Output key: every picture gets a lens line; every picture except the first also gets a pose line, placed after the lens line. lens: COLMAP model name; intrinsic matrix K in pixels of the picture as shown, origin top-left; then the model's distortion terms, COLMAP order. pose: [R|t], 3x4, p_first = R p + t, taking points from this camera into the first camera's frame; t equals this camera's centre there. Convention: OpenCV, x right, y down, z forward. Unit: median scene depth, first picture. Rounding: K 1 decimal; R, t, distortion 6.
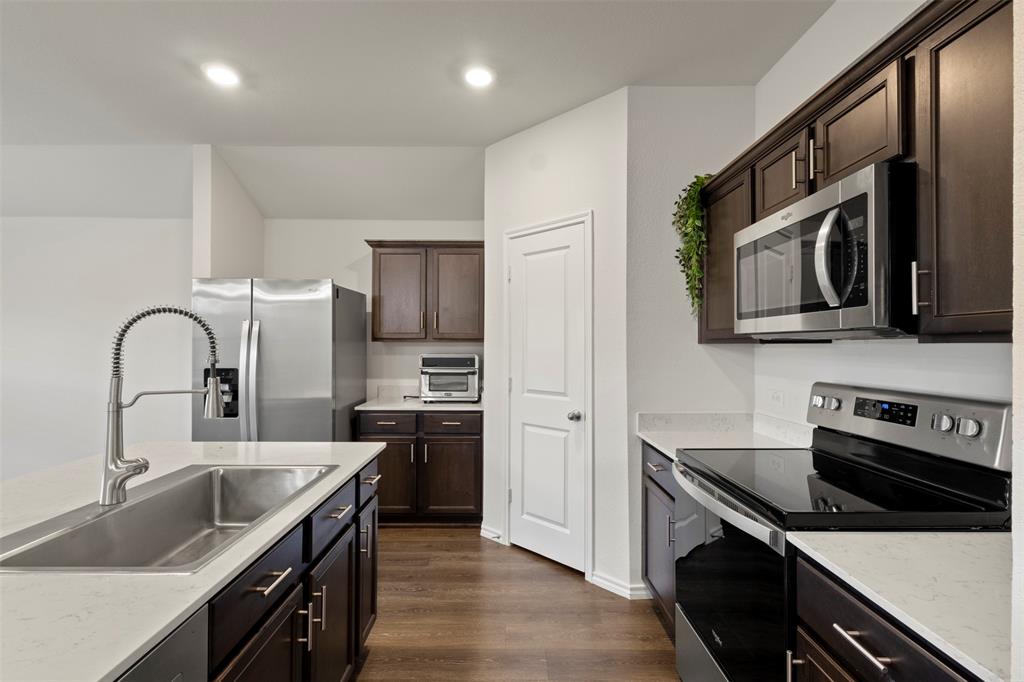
lens RADIAL K [[474.0, 0, 514.3], [0, 474.0, 341.6], [0, 0, 1]] dist [-0.000221, 0.001562]
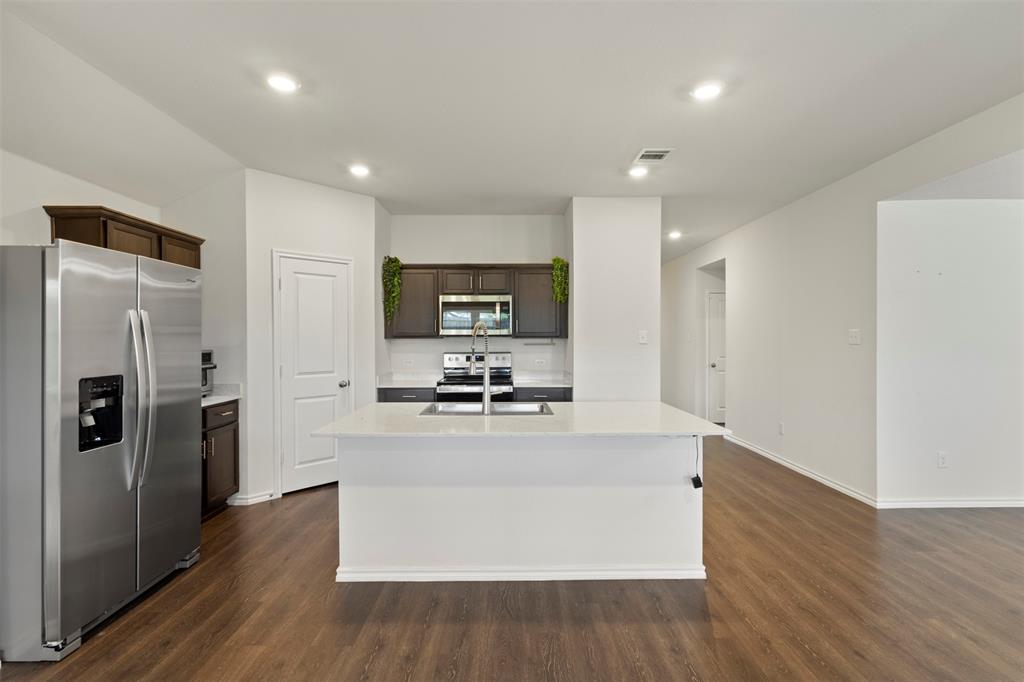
lens RADIAL K [[474.0, 0, 504.6], [0, 474.0, 335.5], [0, 0, 1]] dist [-0.000221, 0.001562]
pose [[0.030797, -0.002871, 0.999522, -1.406520], [-0.008859, 0.999956, 0.003145, -0.016190], [-0.999486, -0.008952, 0.030770, 0.397461]]
